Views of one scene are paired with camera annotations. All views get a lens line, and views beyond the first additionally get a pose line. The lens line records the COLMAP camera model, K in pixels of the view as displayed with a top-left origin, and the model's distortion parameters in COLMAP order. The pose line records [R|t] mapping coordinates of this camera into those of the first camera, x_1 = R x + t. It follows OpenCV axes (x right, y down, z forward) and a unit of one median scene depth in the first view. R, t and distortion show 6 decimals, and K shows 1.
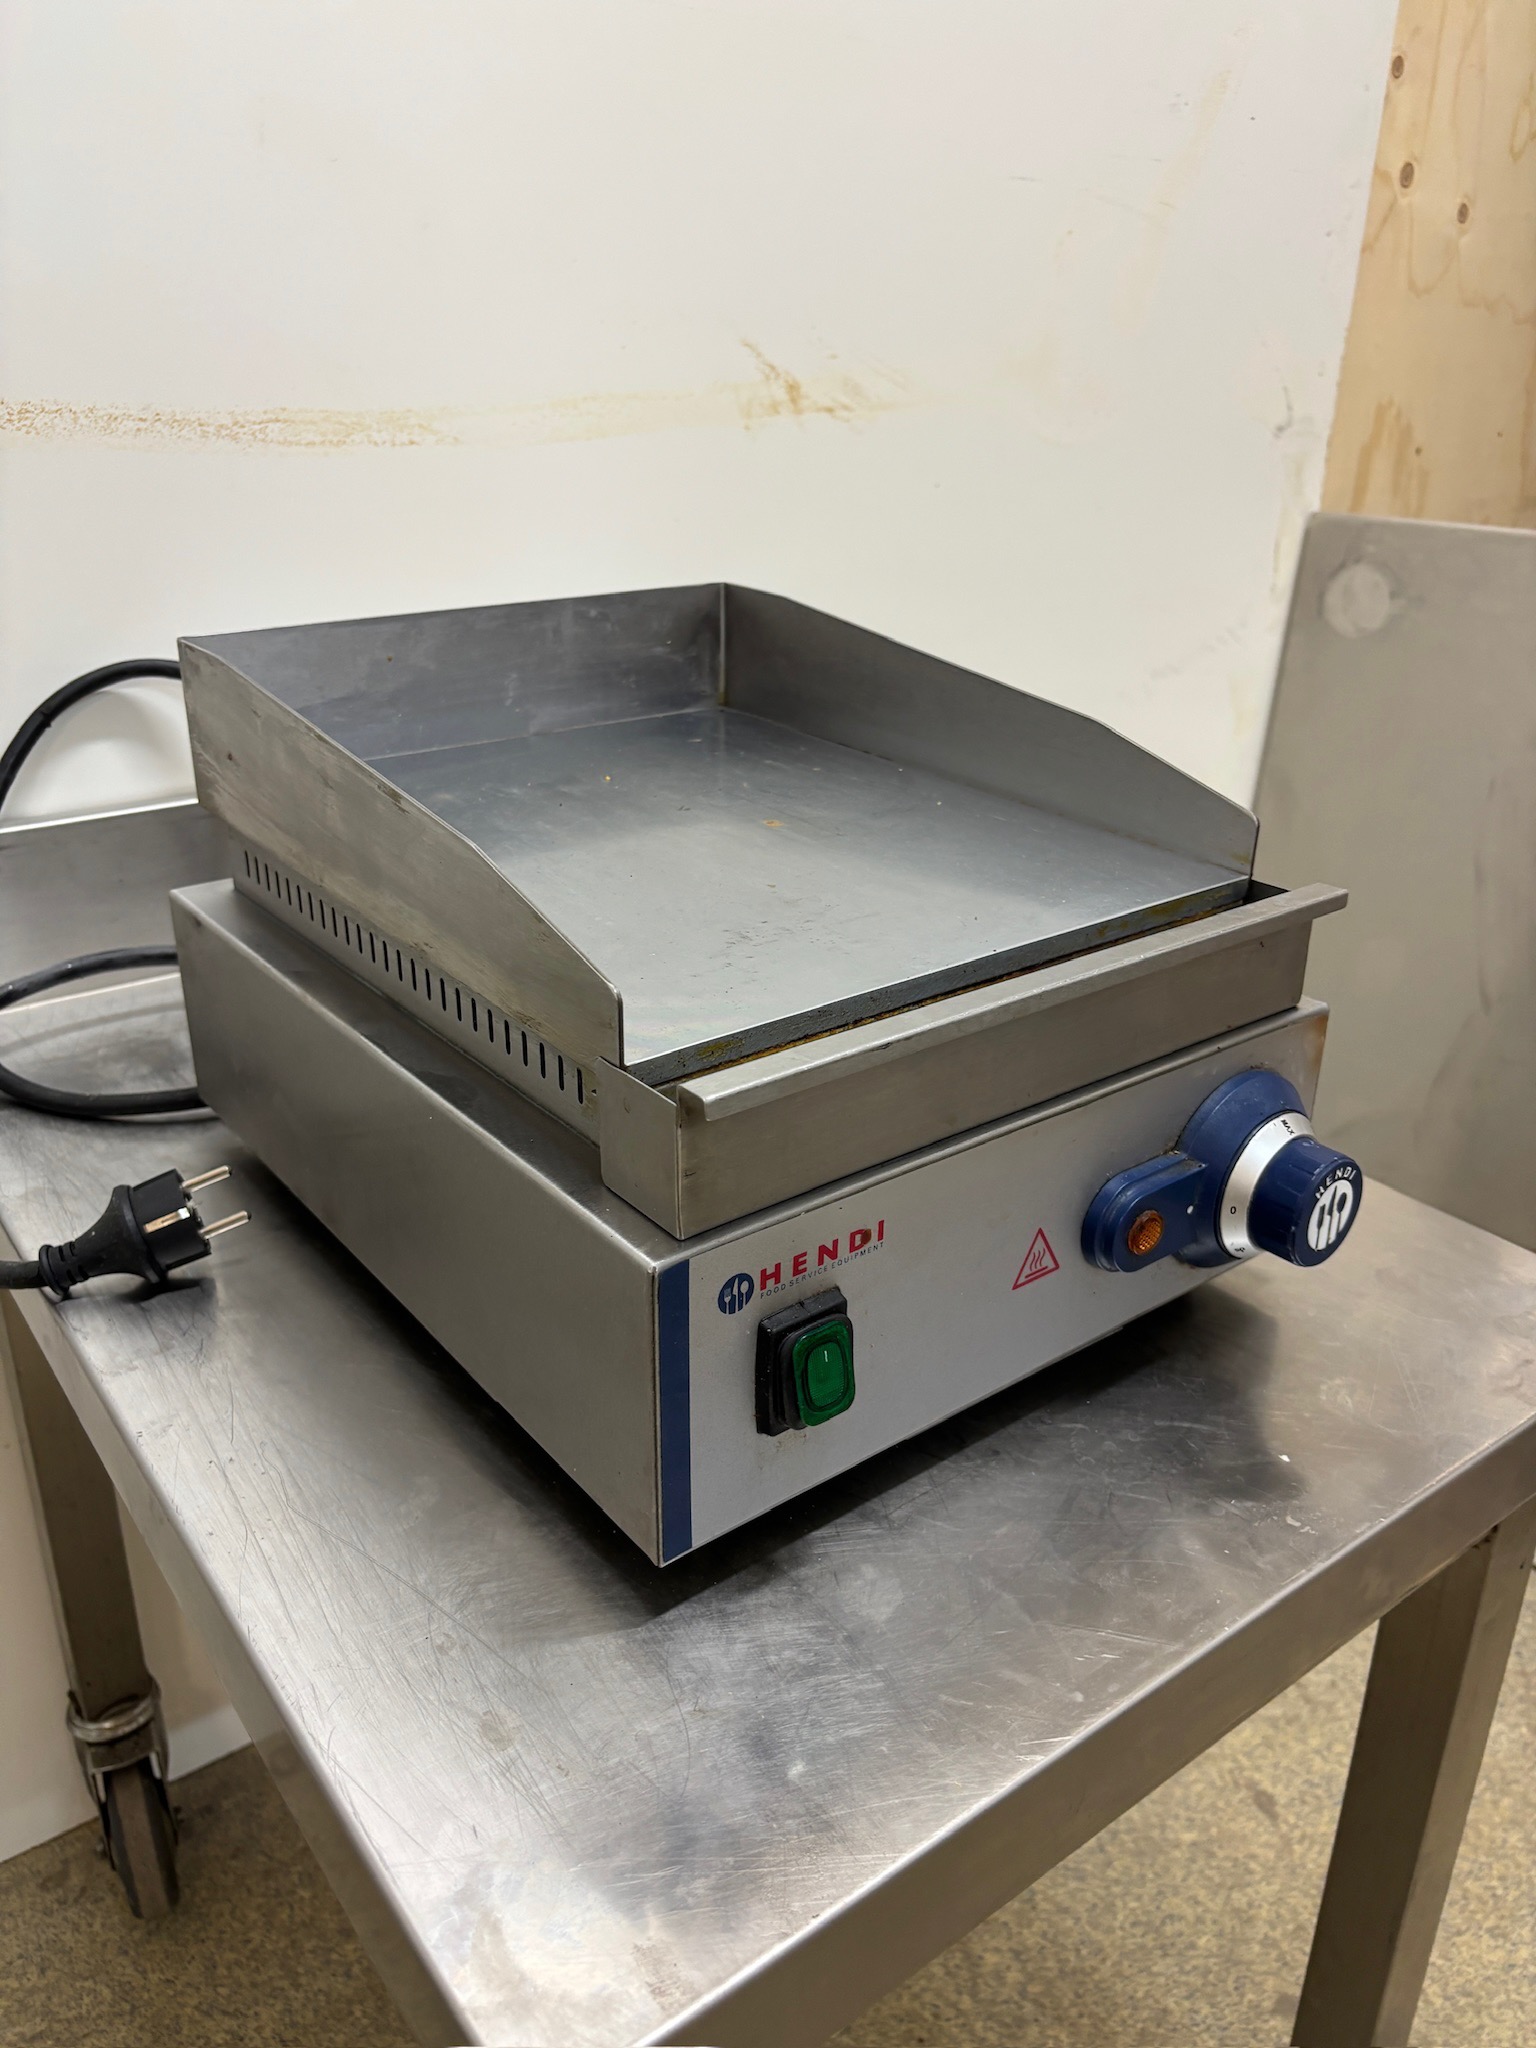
lens RADIAL K [[1577.1, 0, 768.0], [0, 1577.1, 1024.0], [0, 0, 1]] dist [-0.001040, -0.003527]
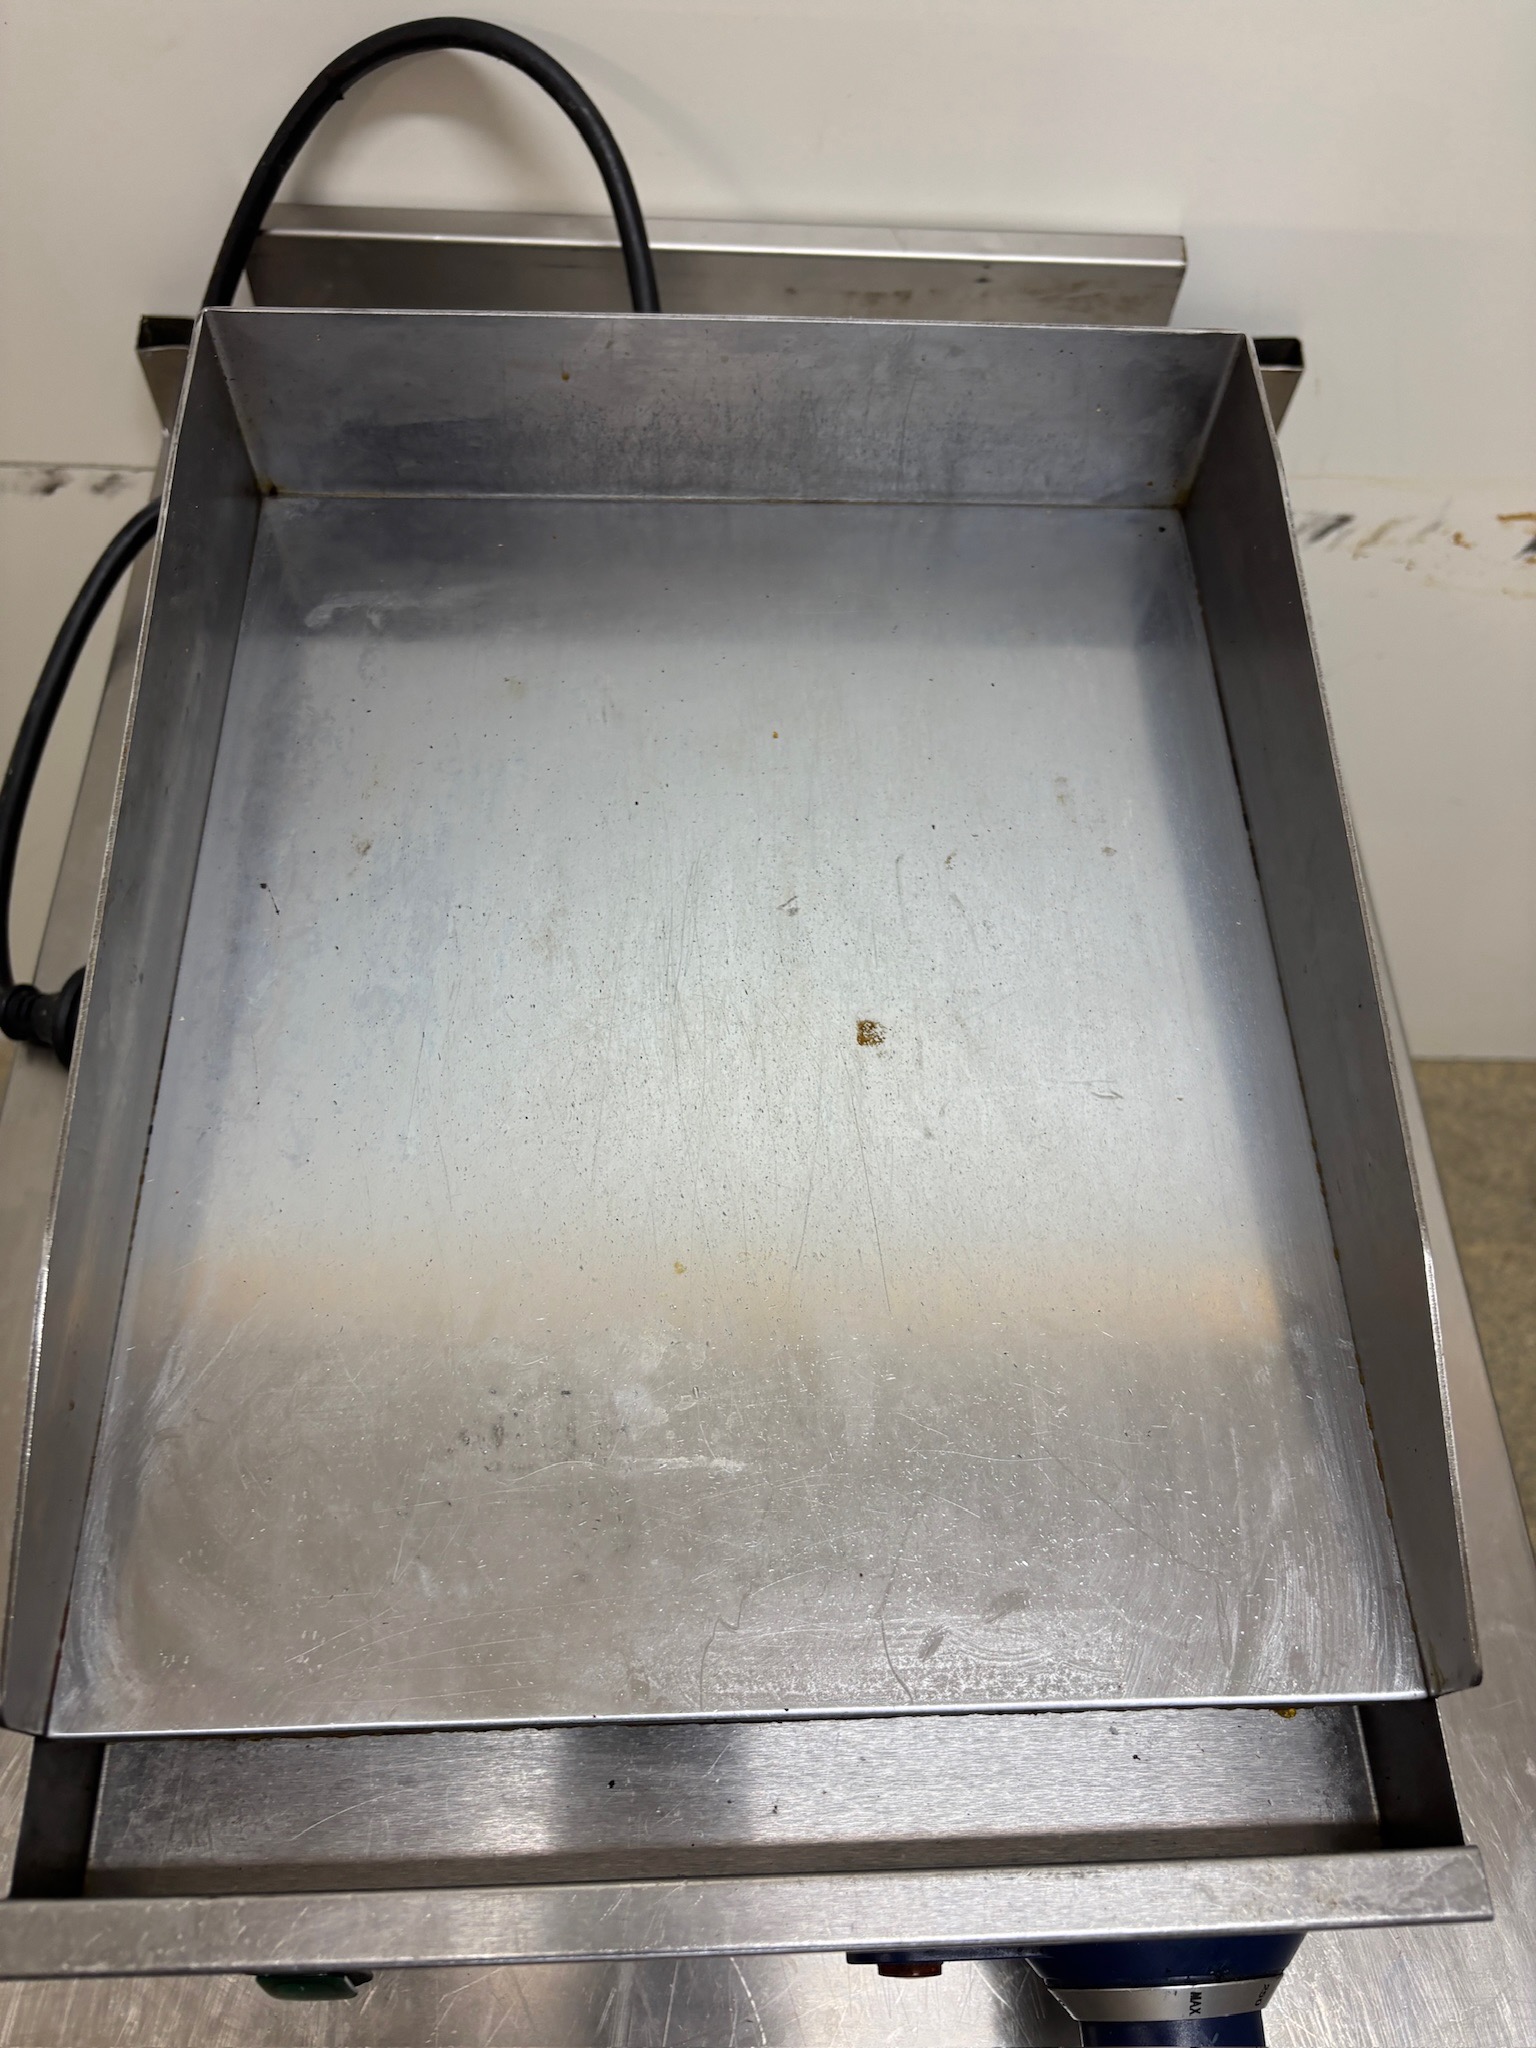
lens RADIAL K [[1577.1, 0, 768.0], [0, 1577.1, 1024.0], [0, 0, 1]] dist [-0.001040, -0.003527]
pose [[0.810272, 0.524517, -0.261423, 0.094997], [-0.268462, 0.728716, 0.630001, -0.373585], [0.520950, -0.440290, 0.731270, 0.397524]]
